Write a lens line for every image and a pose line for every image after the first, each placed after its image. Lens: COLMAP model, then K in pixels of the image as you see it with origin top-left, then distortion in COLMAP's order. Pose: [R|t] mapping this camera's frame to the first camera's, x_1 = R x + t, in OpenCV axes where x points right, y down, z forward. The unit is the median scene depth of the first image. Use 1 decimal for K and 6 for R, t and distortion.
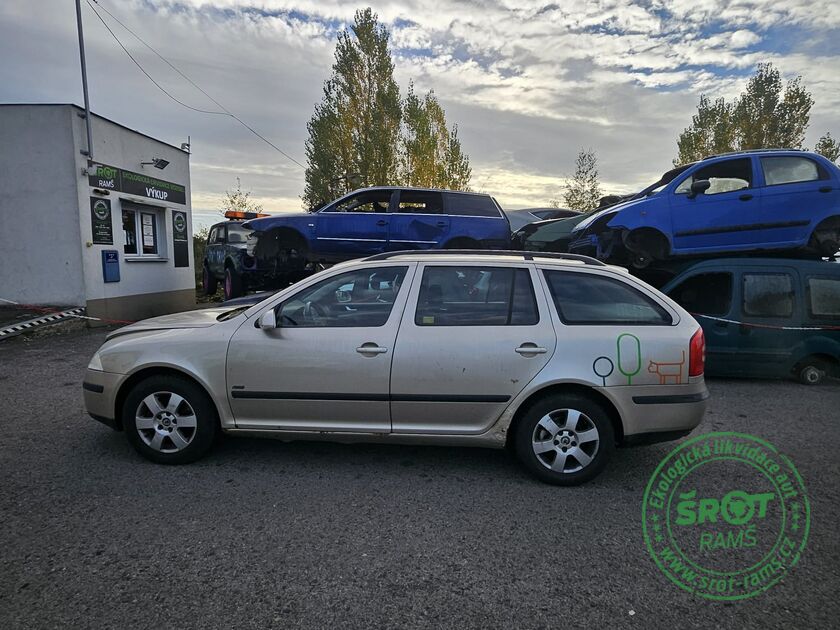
lens RADIAL K [[452.5, 0, 430.3], [0, 452.5, 309.6], [0, 0, 1]] dist [-0.009625, 0.000250]
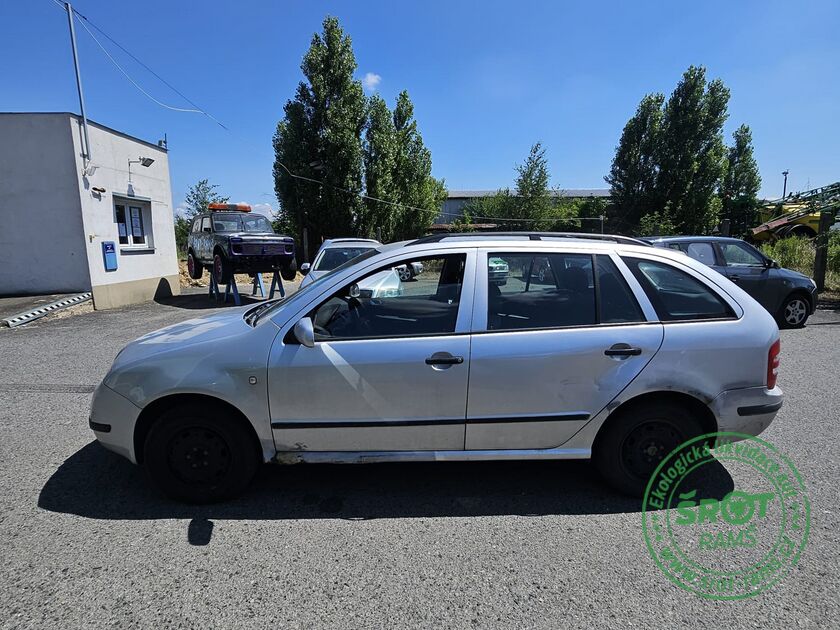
lens RADIAL K [[452.5, 0, 433.5], [0, 452.5, 304.7], [0, 0, 1]] dist [-0.009625, 0.000250]
pose [[0.995469, -0.041309, 0.085644, -0.006260], [0.038783, 0.998768, 0.030955, 0.023222], [-0.086817, -0.027493, 0.995845, -0.202459]]
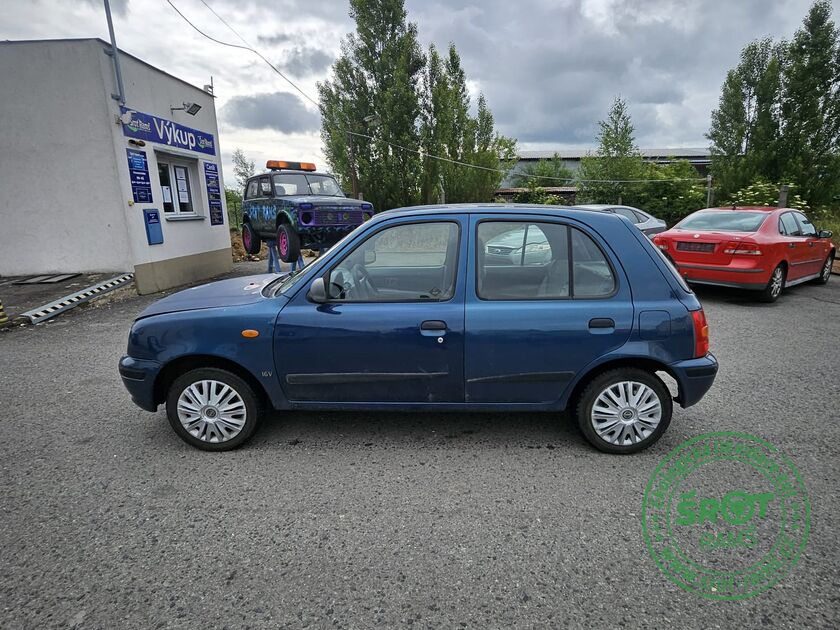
lens RADIAL K [[452.5, 0, 431.8], [0, 452.5, 309.8], [0, 0, 1]] dist [-0.009625, 0.000250]
pose [[0.999413, -0.033889, 0.004997, -0.163526], [0.033110, 0.993079, 0.112688, -0.014069], [-0.008781, -0.112456, 0.993618, 0.071431]]
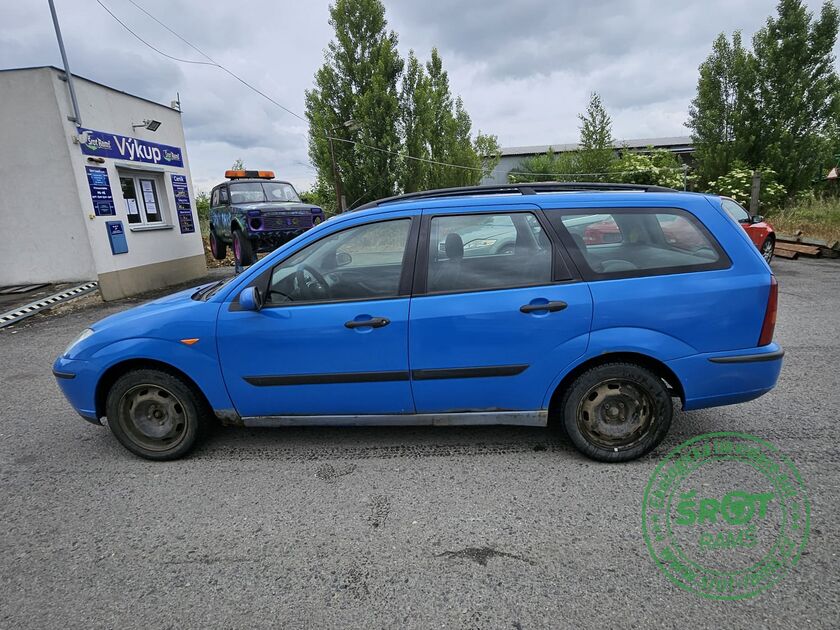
lens RADIAL K [[452.5, 0, 429.3], [0, 452.5, 310.8], [0, 0, 1]] dist [-0.009625, 0.000250]
pose [[0.997301, -0.067342, -0.029247, -0.014967], [0.070281, 0.990874, 0.115023, -0.003519], [0.021234, -0.116768, 0.992932, 0.024635]]
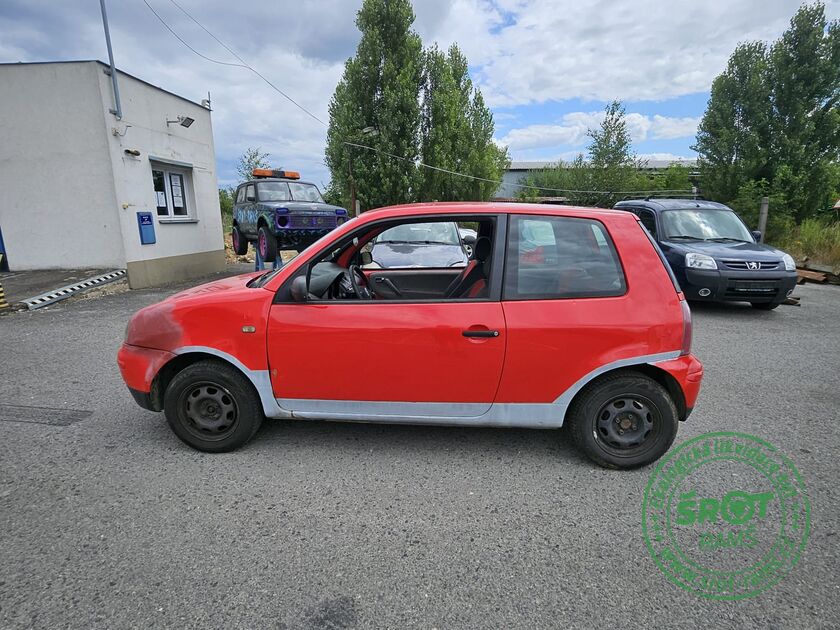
lens RADIAL K [[452.5, 0, 429.9], [0, 452.5, 310.1], [0, 0, 1]] dist [-0.009625, 0.000250]
pose [[0.999507, -0.016617, -0.026621, -0.054937], [0.019028, 0.995483, 0.093012, 0.004565], [0.024955, -0.093473, 0.995309, -0.003826]]
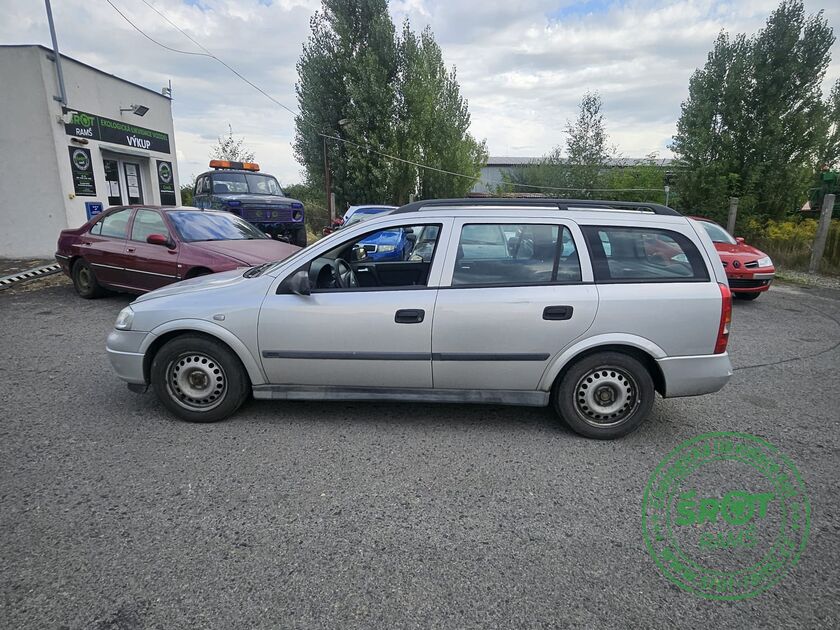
lens RADIAL K [[452.5, 0, 430.6], [0, 452.5, 310.8], [0, 0, 1]] dist [-0.009625, 0.000250]
pose [[0.999987, -0.003474, -0.003857, 0.029393], [0.003873, 0.994066, 0.108706, 0.000428], [0.003456, -0.108719, 0.994067, -0.000999]]
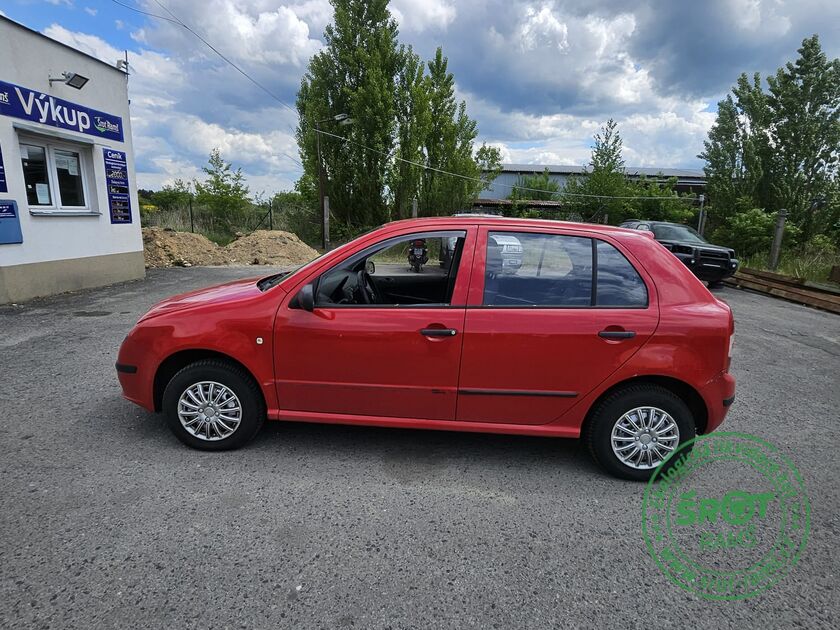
lens RADIAL K [[452.5, 0, 429.2], [0, 452.5, 309.1], [0, 0, 1]] dist [-0.009625, 0.000250]
pose [[0.999758, 0.015384, 0.015740, -0.035518], [-0.016771, 0.995603, 0.092158, -0.036809], [-0.014253, -0.092399, 0.995620, 0.269794]]
